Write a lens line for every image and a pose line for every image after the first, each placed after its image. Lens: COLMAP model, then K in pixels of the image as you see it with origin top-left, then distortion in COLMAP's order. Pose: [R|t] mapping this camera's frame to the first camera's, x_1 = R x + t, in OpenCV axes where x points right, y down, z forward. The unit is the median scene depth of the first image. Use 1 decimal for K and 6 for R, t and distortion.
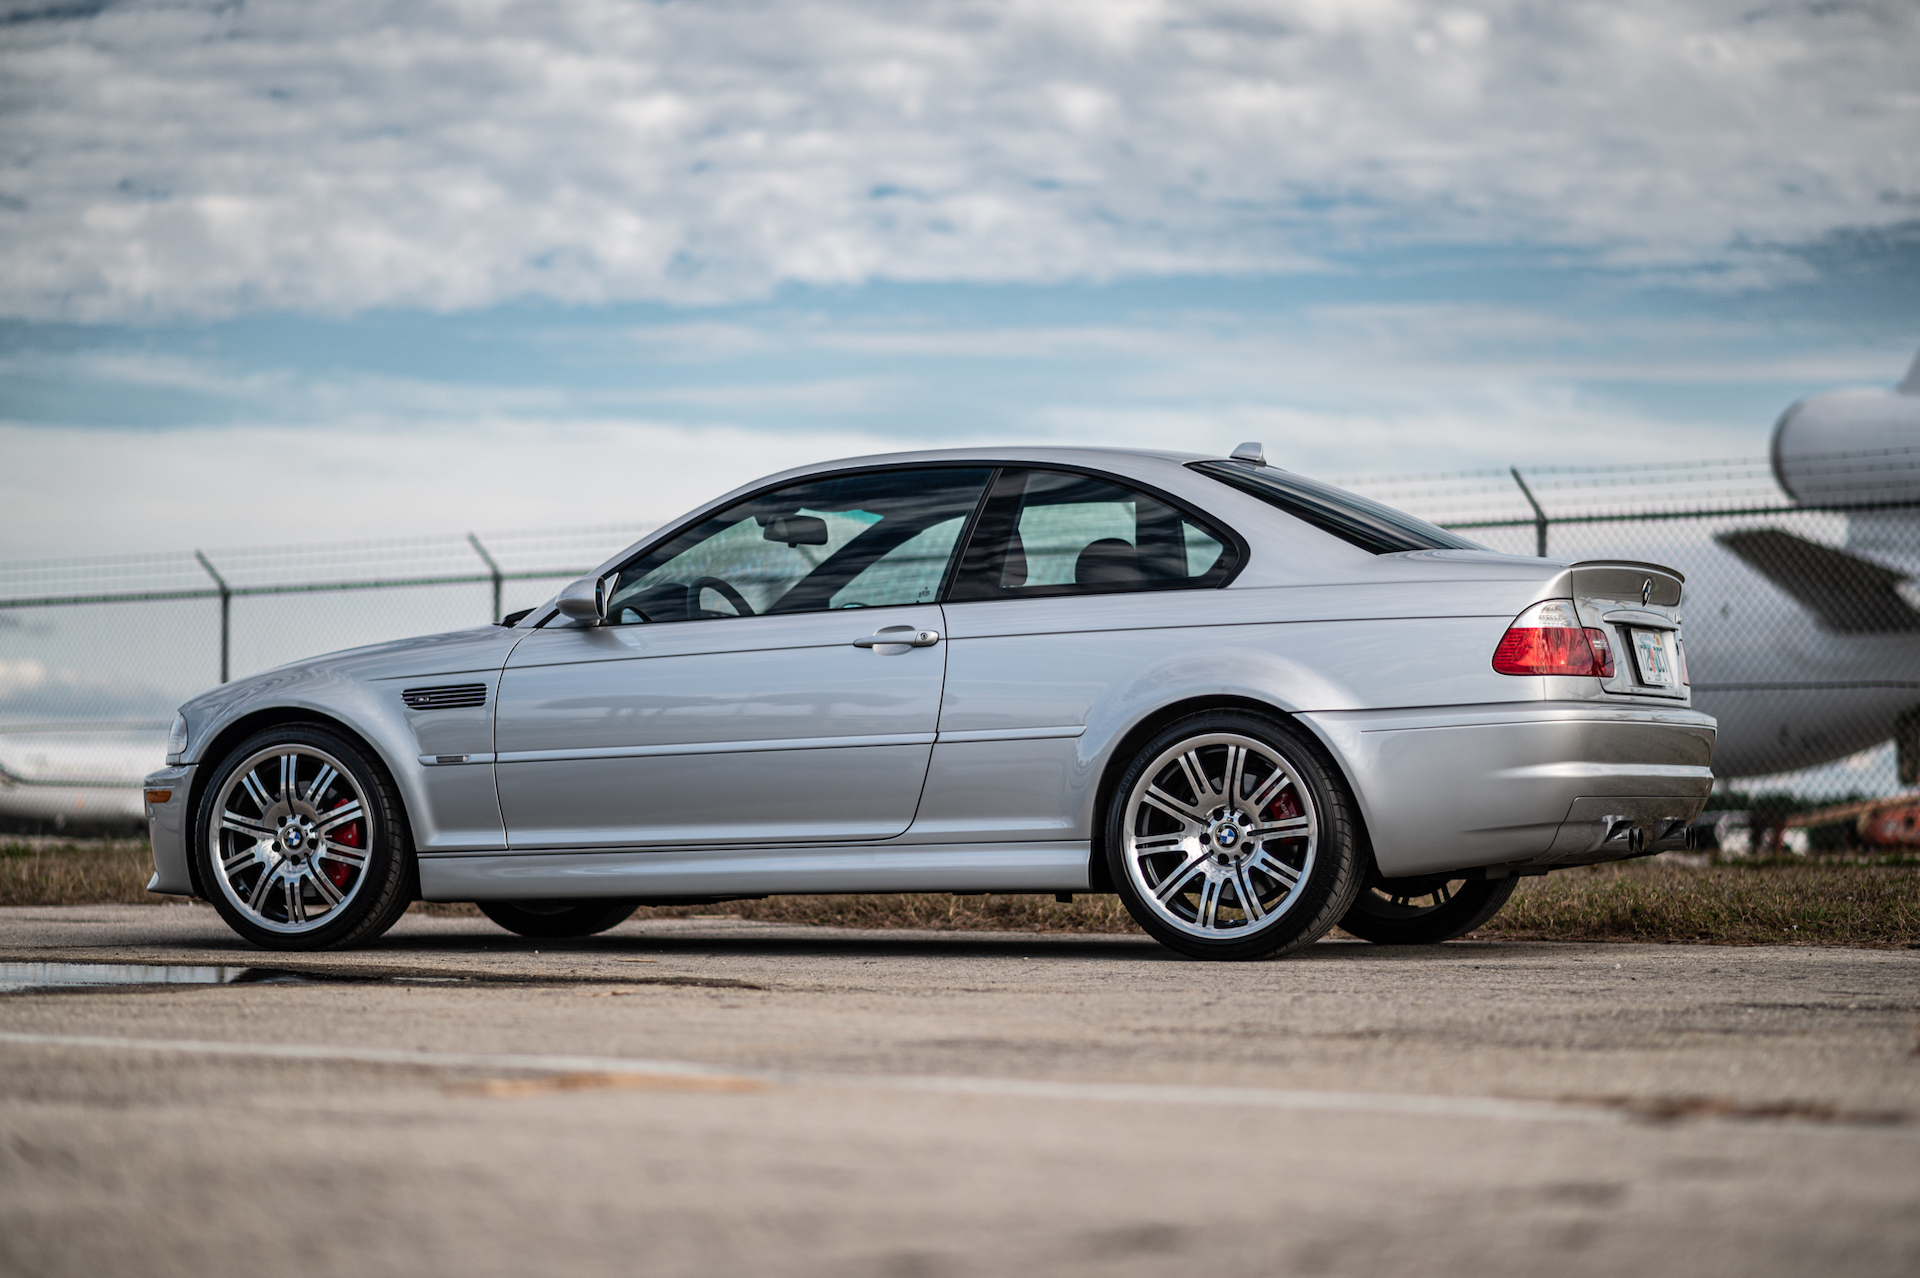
lens RADIAL K [[4645.9, 0, 960.0], [0, 4645.9, 639.0], [0, 0, 1]] dist [-0.001507, 0.496321]
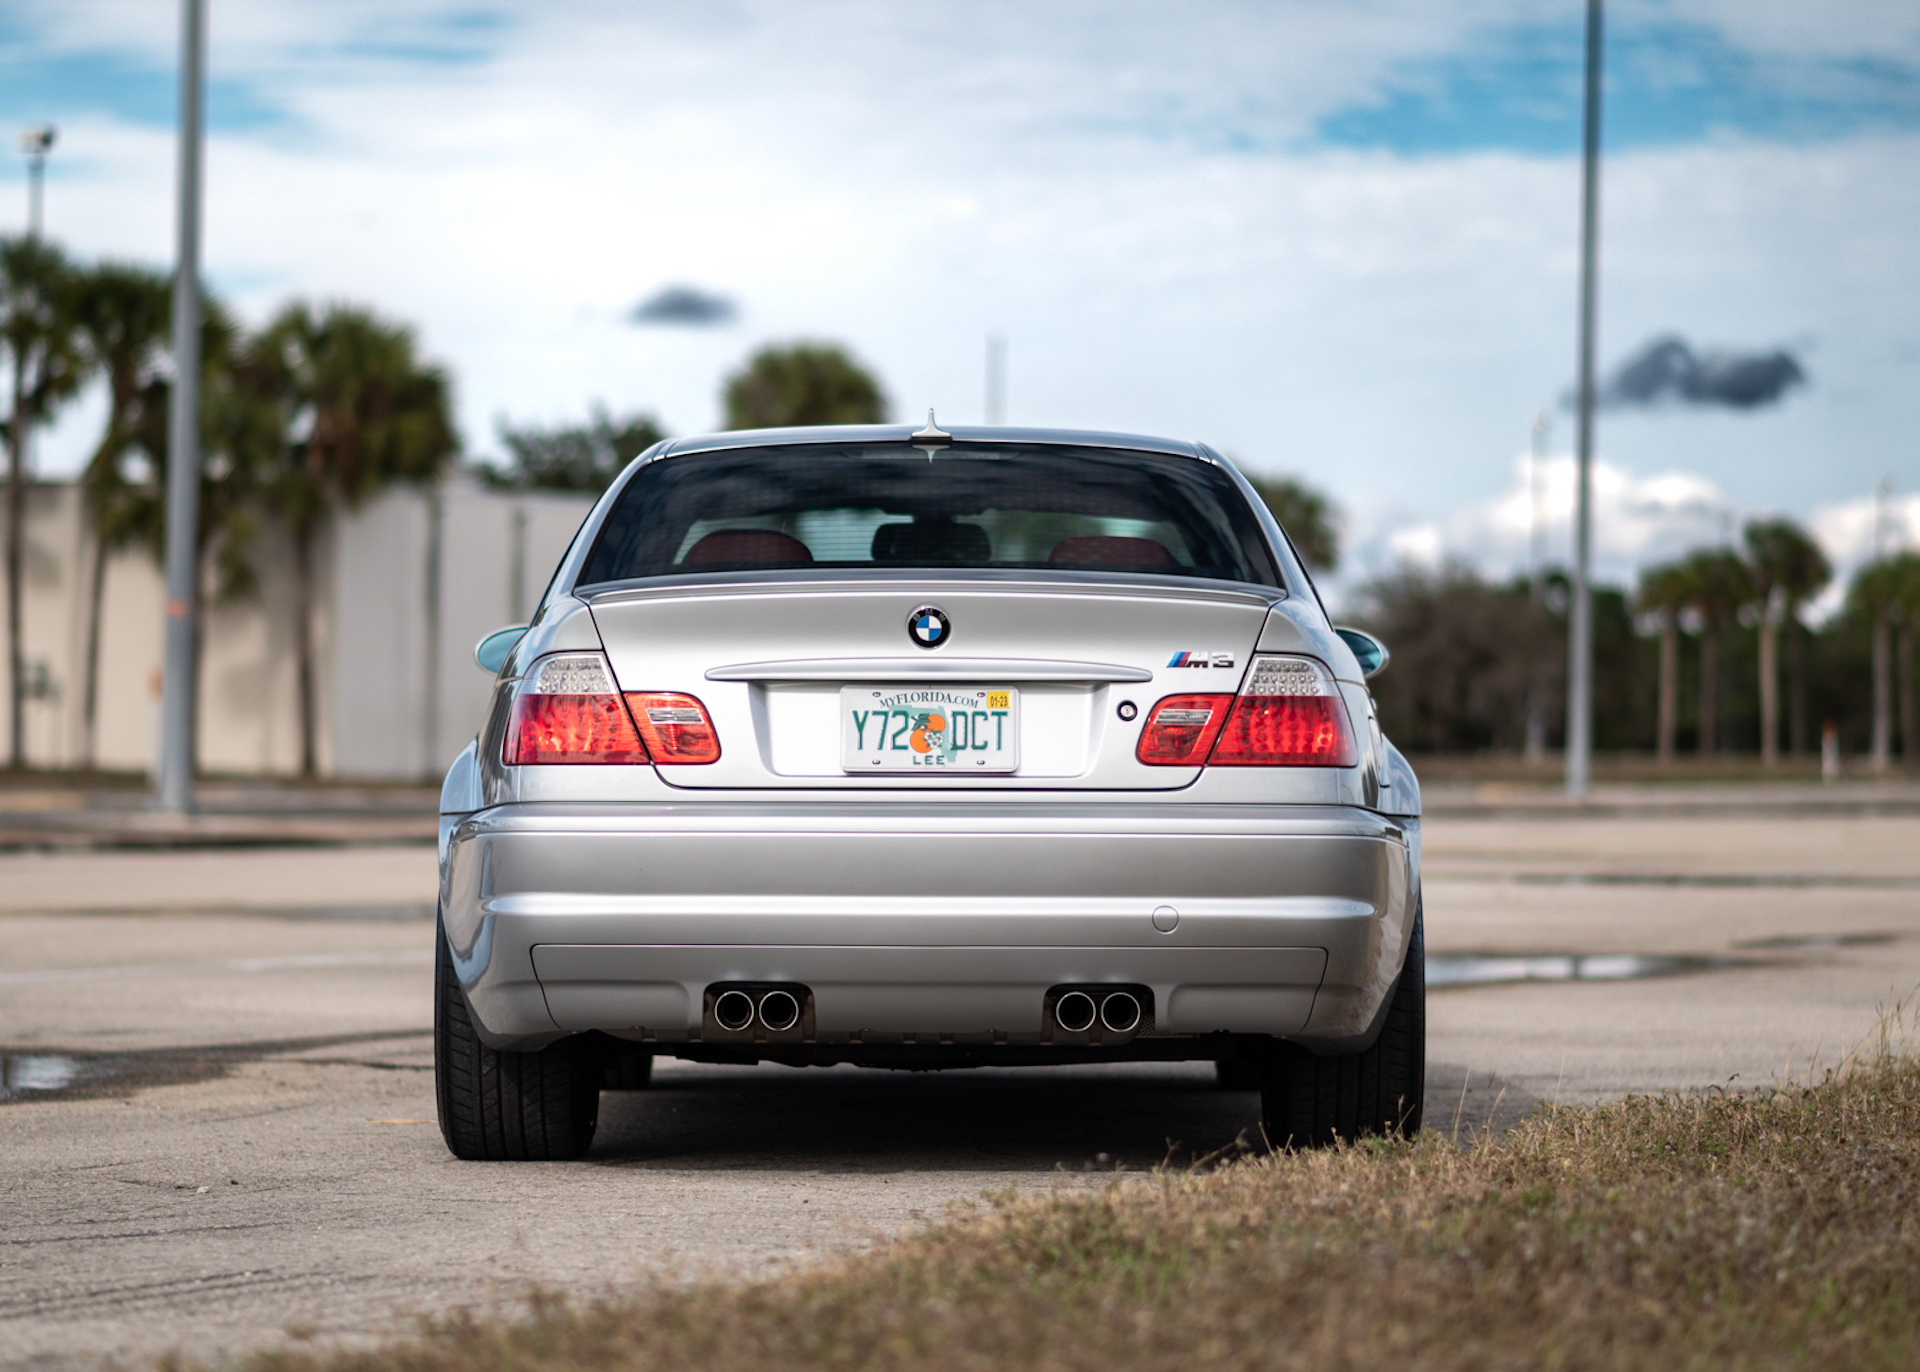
lens RADIAL K [[6524.6, 0, 960.0], [0, 6524.6, 686.0], [0, 0, 1]] dist [-0.056866, -0.972870]
pose [[0.387295, -0.009039, -0.921911, 1.016537], [0.029089, 0.999574, 0.002419, -0.004084], [0.921497, -0.027754, 0.387393, 0.678083]]
